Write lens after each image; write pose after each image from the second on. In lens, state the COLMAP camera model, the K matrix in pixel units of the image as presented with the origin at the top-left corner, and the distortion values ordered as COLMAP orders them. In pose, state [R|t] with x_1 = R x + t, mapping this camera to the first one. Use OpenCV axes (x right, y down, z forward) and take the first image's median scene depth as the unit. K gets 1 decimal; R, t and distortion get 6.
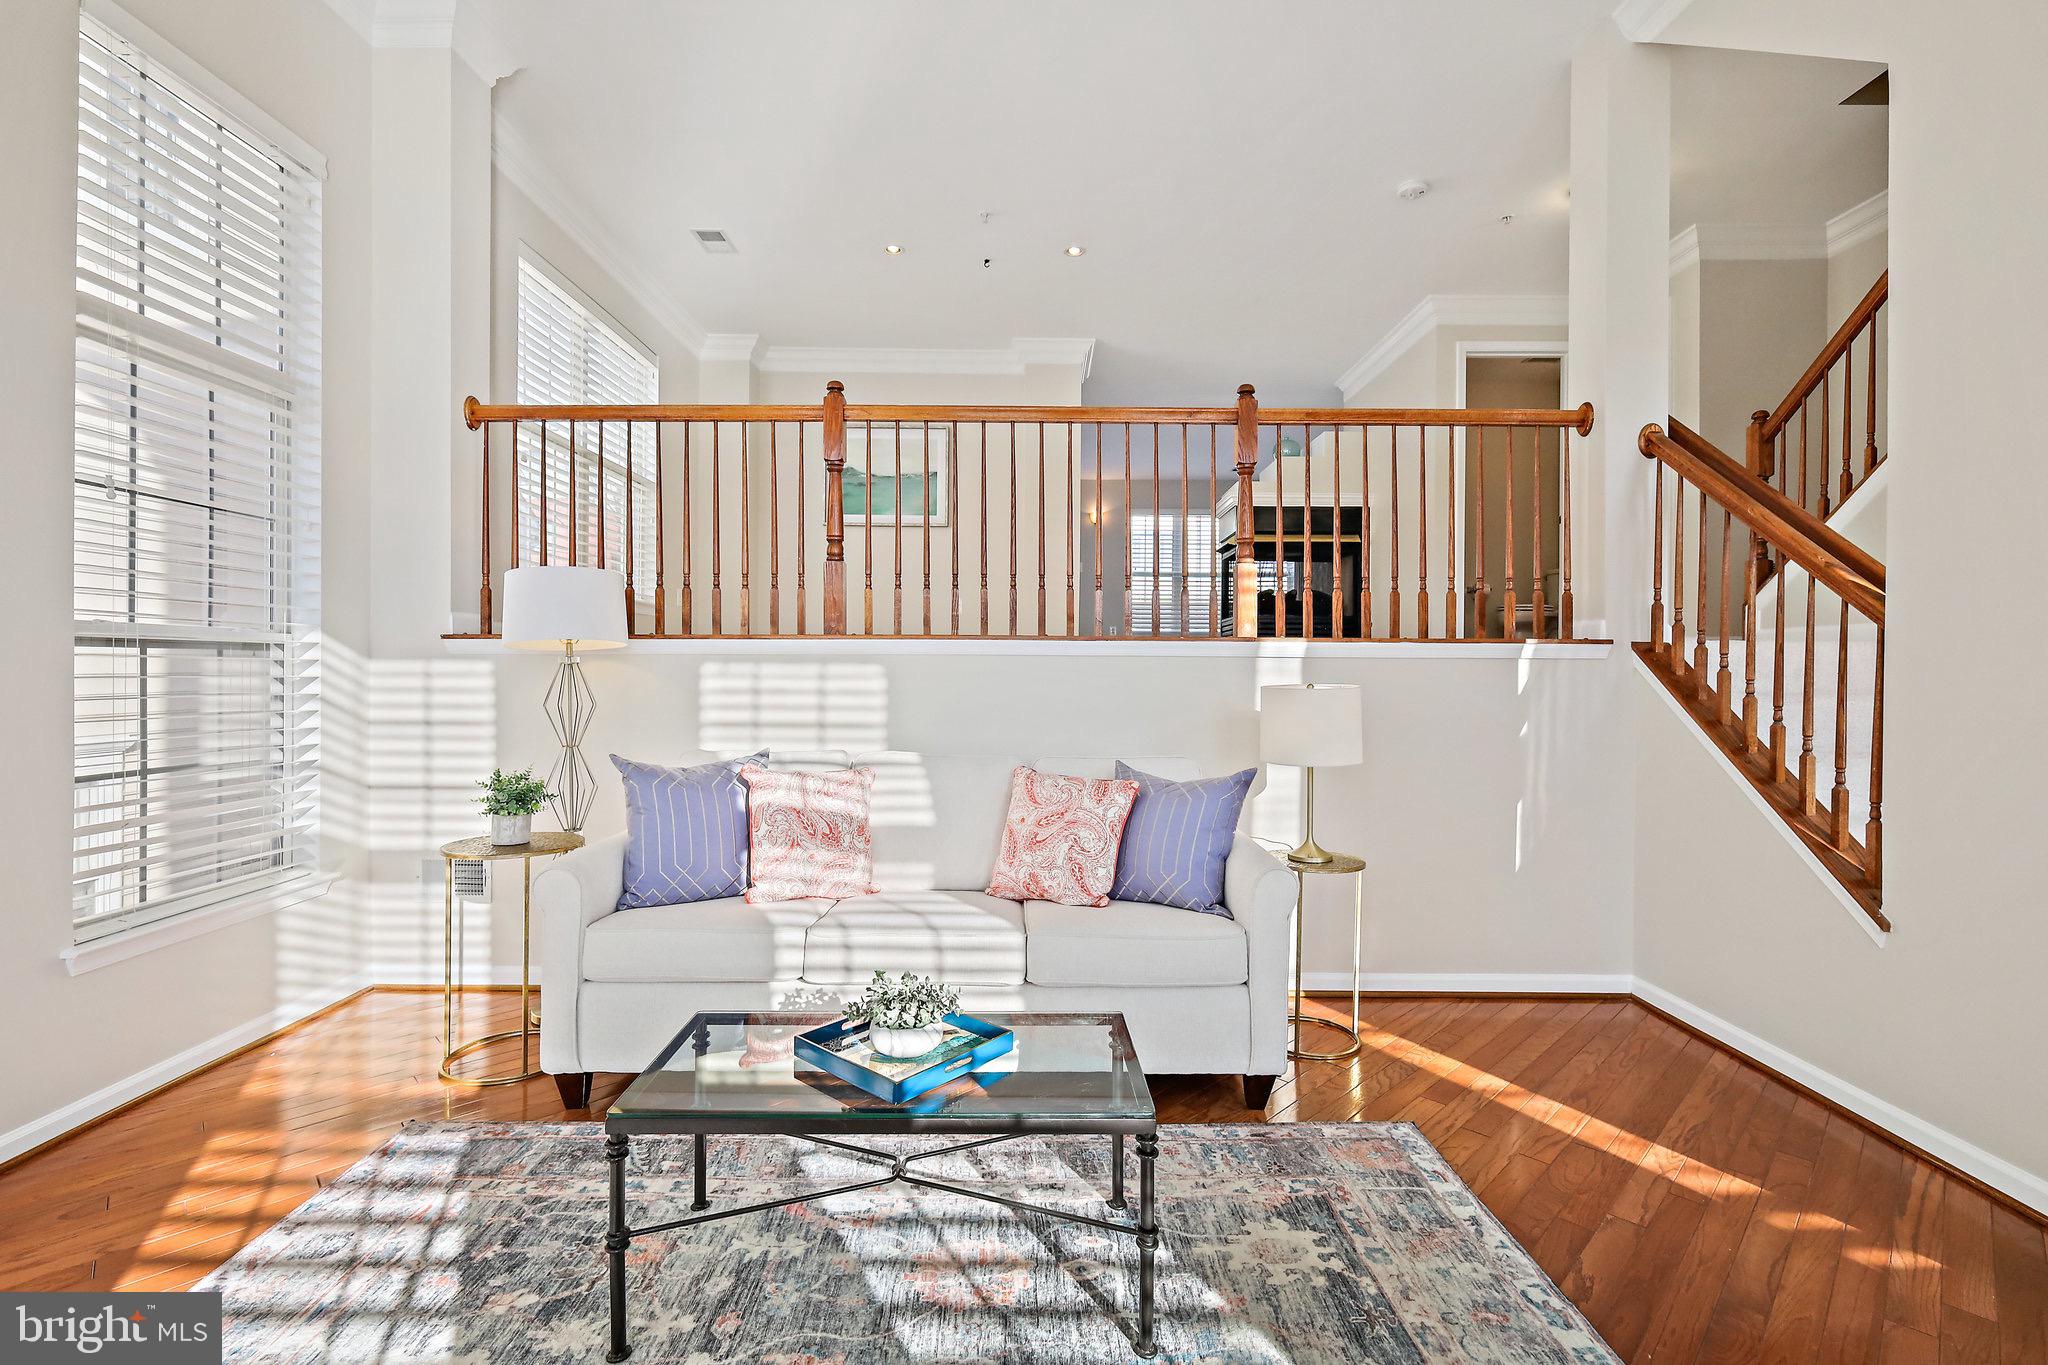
lens RADIAL K [[896.6, 0, 1021.3], [0, 896.6, 675.8], [0, 0, 1]] dist [-0.000554, 0.000378]
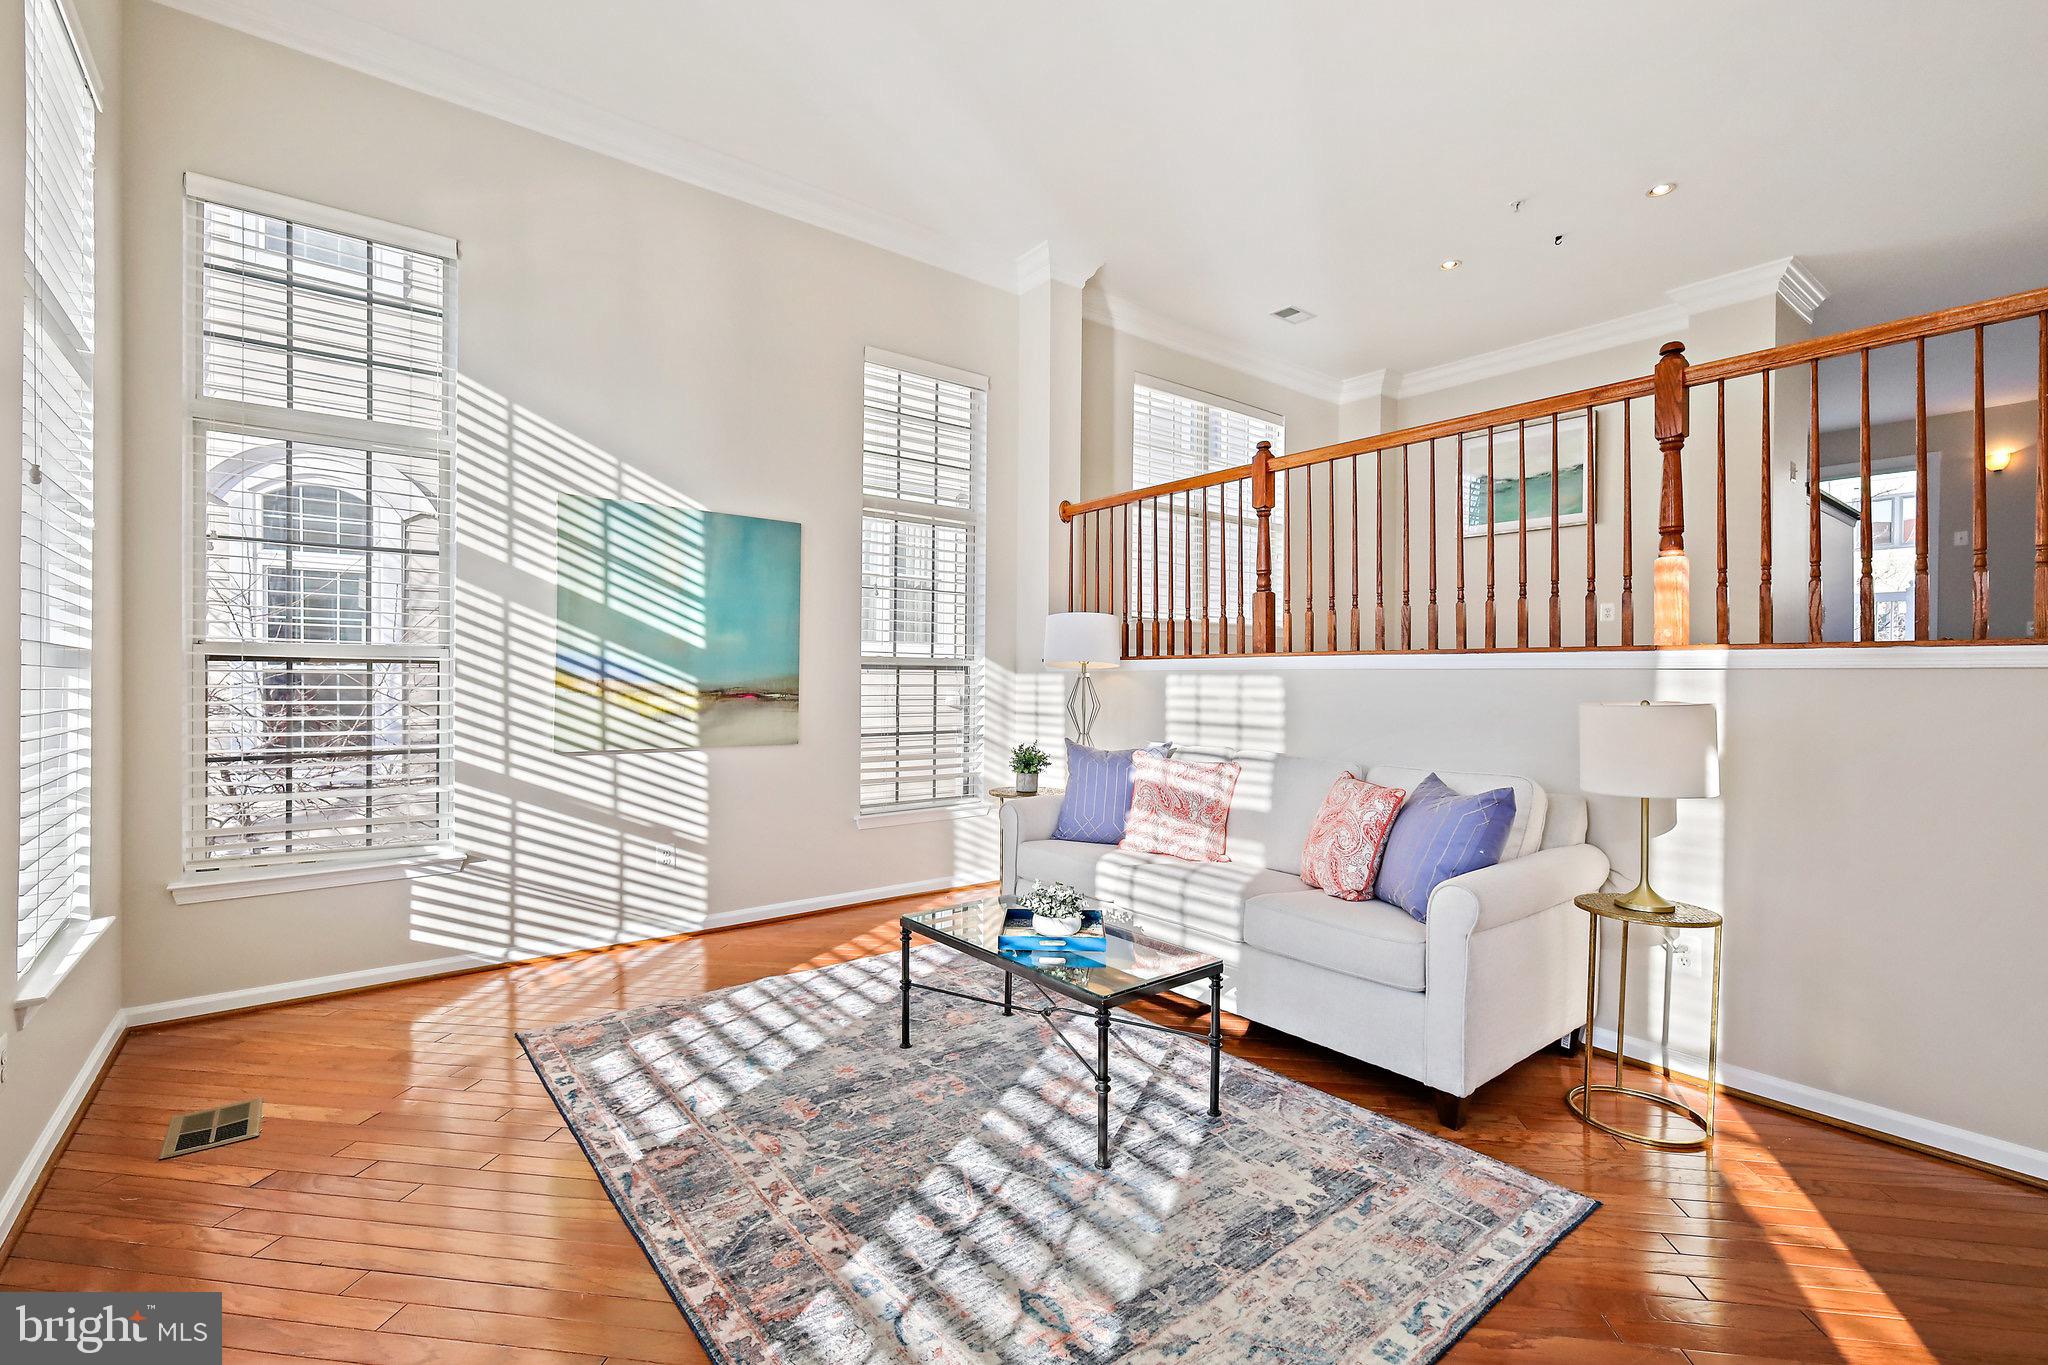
lens RADIAL K [[896.6, 0, 1020.8], [0, 896.6, 676.5], [0, 0, 1]] dist [-0.000554, 0.000378]
pose [[0.618731, -0.000809, -0.785603, 0.552316], [-0.010726, 0.999898, -0.009478, 0.001394], [0.785530, 0.014291, 0.618659, 0.009627]]
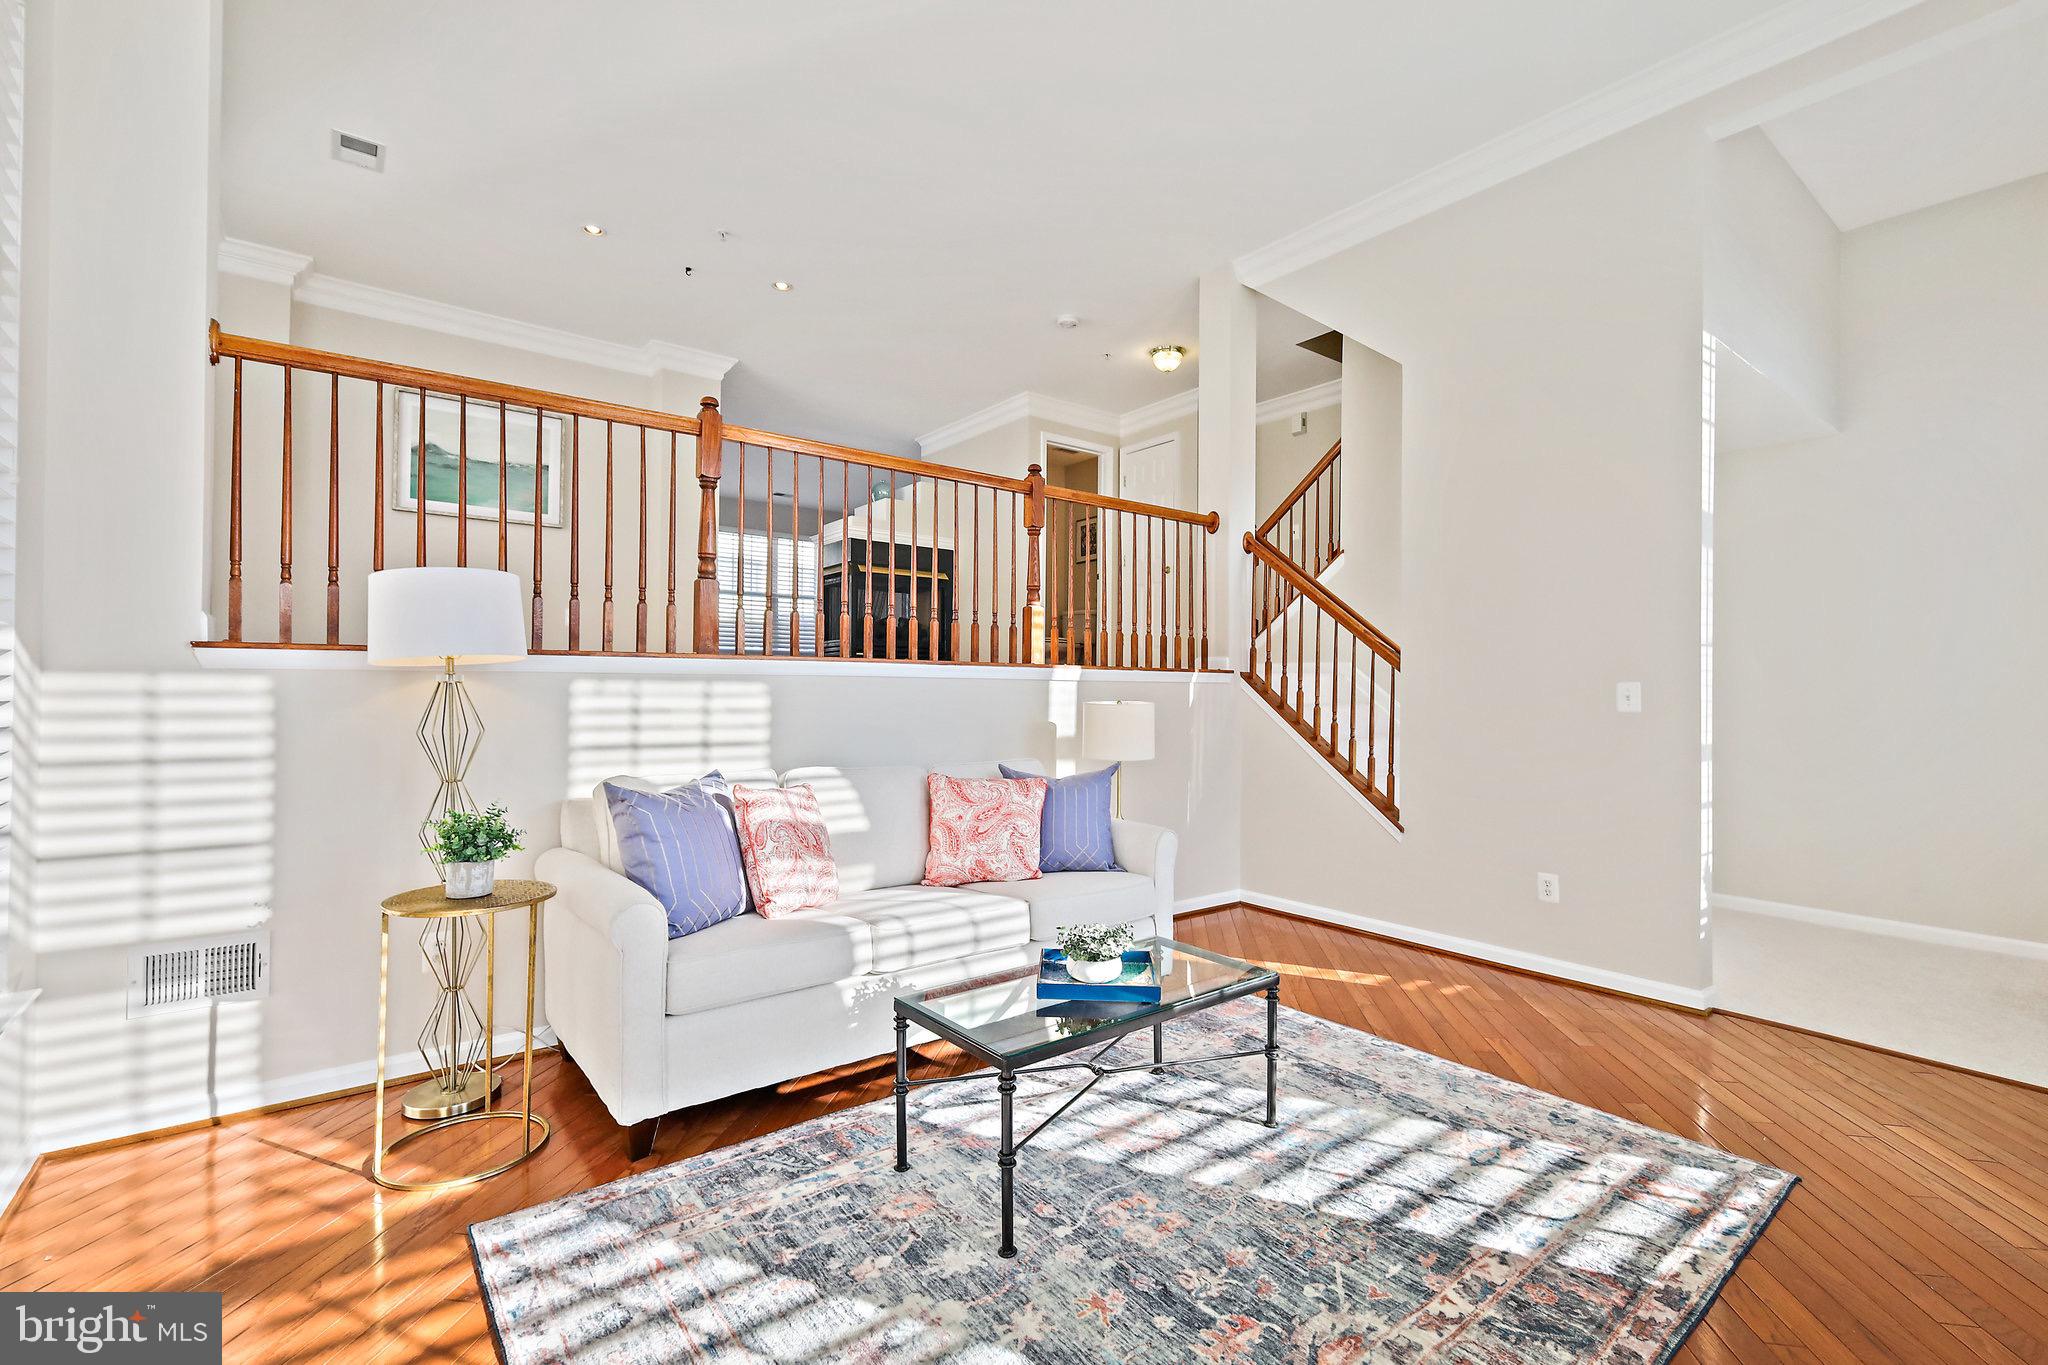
lens RADIAL K [[896.6, 0, 1032.9], [0, 896.6, 683.4], [0, 0, 1]] dist [-0.000554, 0.000378]
pose [[0.791382, 0.005390, 0.611298, -0.541167], [0.000944, 0.999949, -0.010038, -0.002528], [-0.611321, 0.008521, 0.791337, 0.002345]]
